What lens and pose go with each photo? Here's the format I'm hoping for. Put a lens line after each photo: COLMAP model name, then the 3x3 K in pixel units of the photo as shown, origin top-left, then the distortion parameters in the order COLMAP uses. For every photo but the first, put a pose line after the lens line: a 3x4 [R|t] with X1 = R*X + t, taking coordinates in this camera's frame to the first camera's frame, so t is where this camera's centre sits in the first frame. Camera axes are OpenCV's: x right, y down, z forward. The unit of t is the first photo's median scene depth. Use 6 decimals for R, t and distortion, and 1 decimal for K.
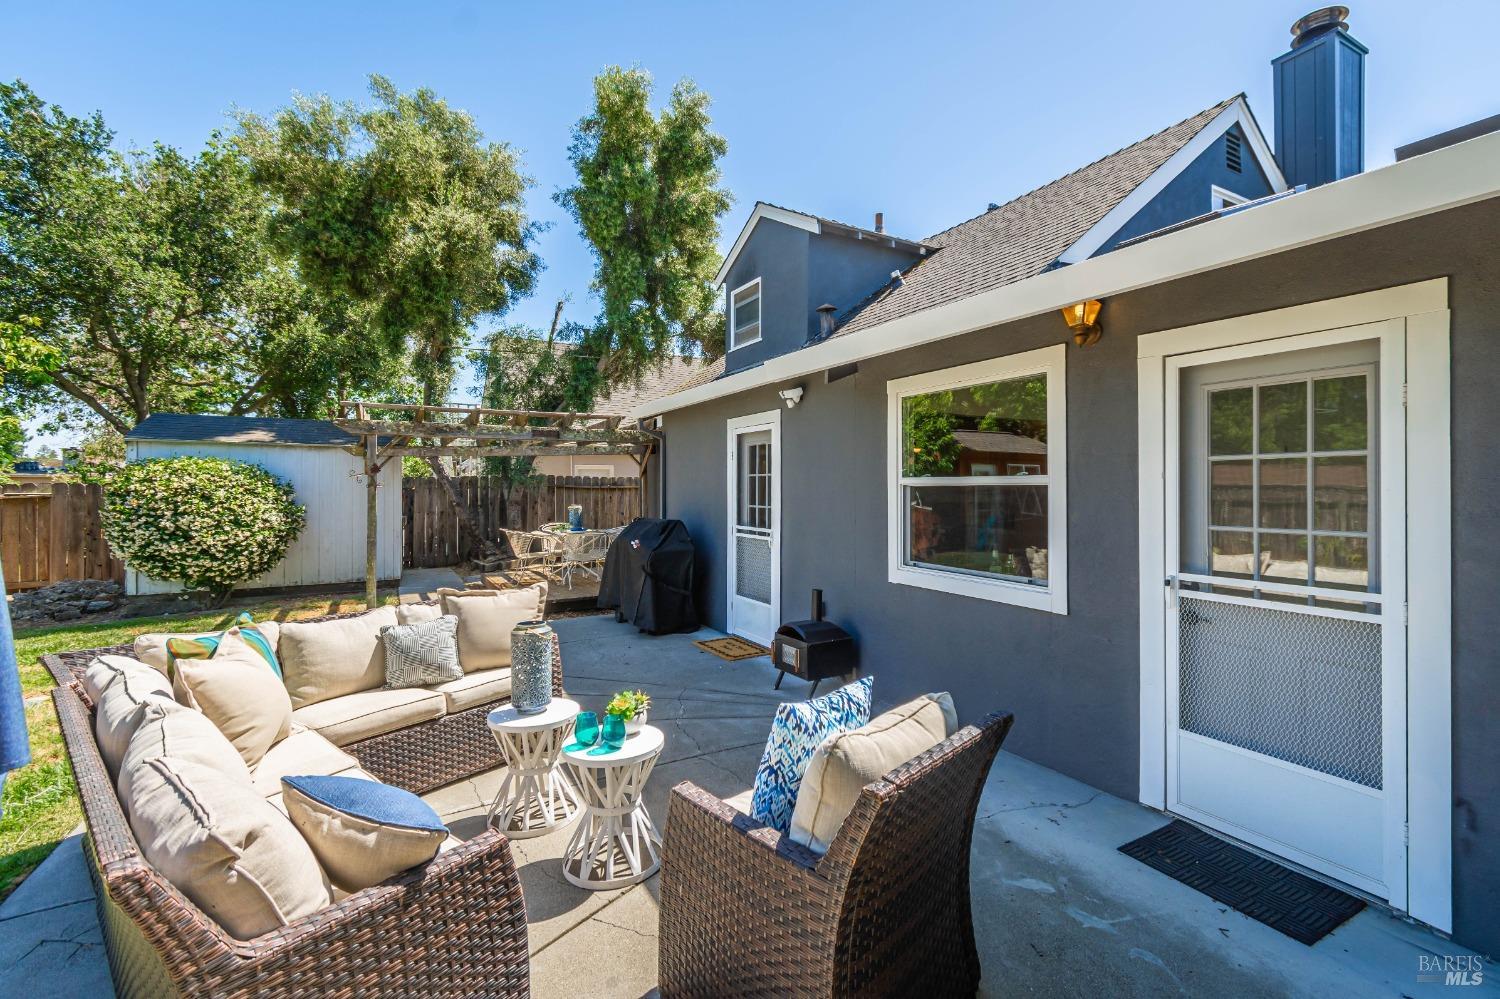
lens RADIAL K [[671.9, 0, 754.0], [0, 671.9, 489.6], [0, 0, 1]] dist [0.001878, 0.000204]
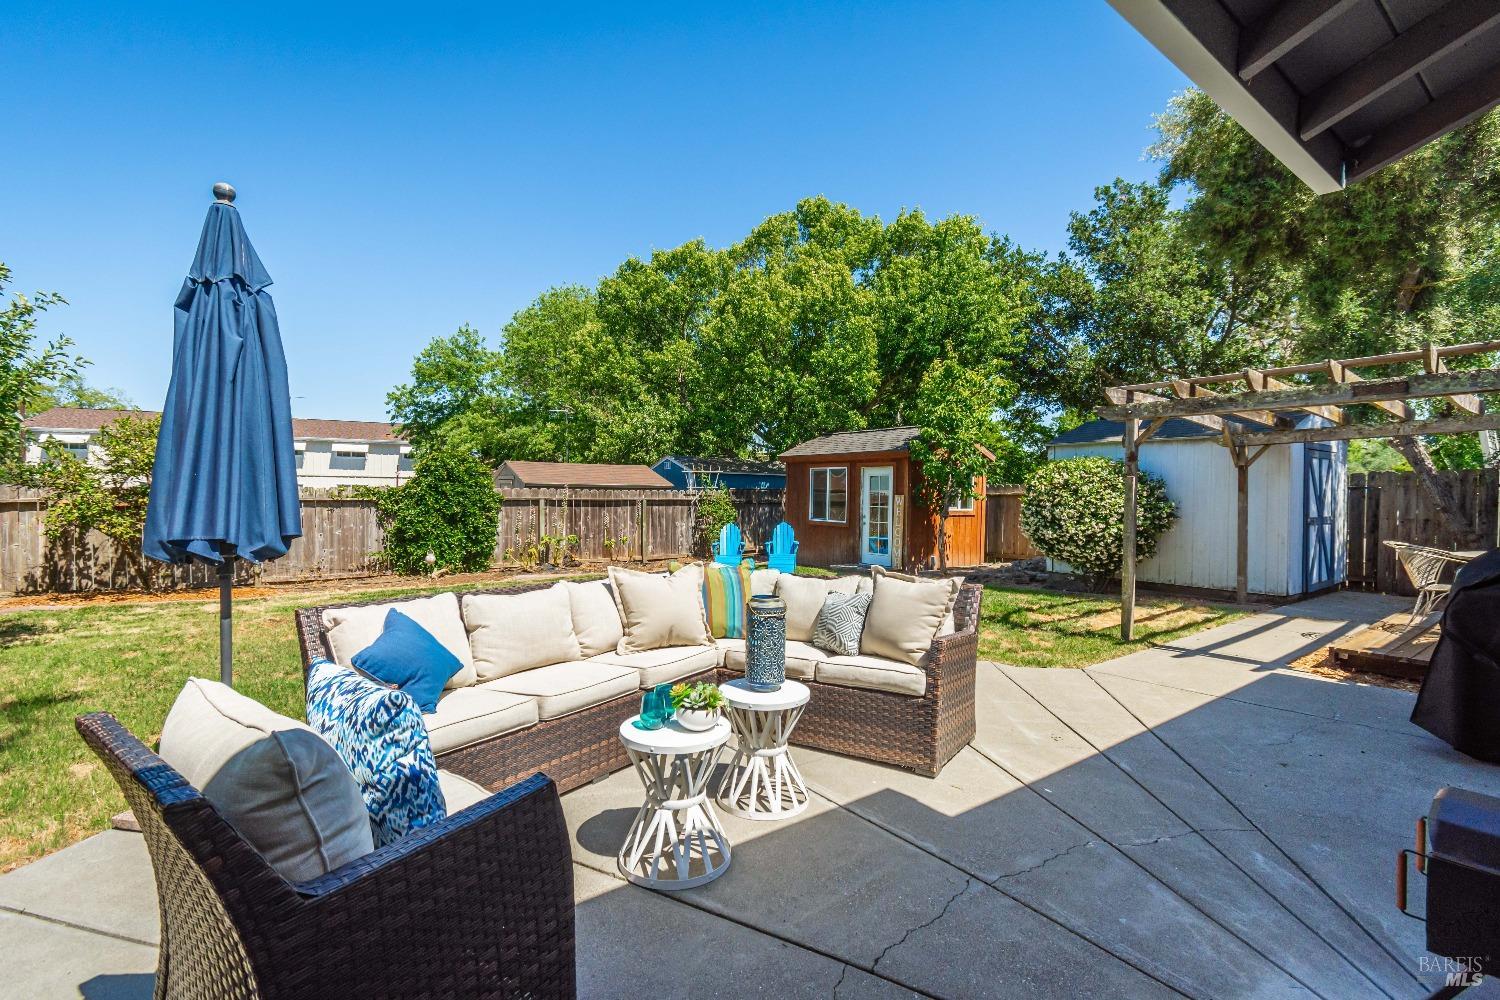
lens RADIAL K [[663.2, 0, 750.0], [0, 663.2, 500.0], [0, 0, 1]] dist [0.000973, 0.000291]
pose [[0.120181, 0.013106, -0.992666, 0.225974], [-0.011546, 0.999864, 0.011803, 0.019026], [0.992685, 0.010042, 0.120316, 0.325127]]
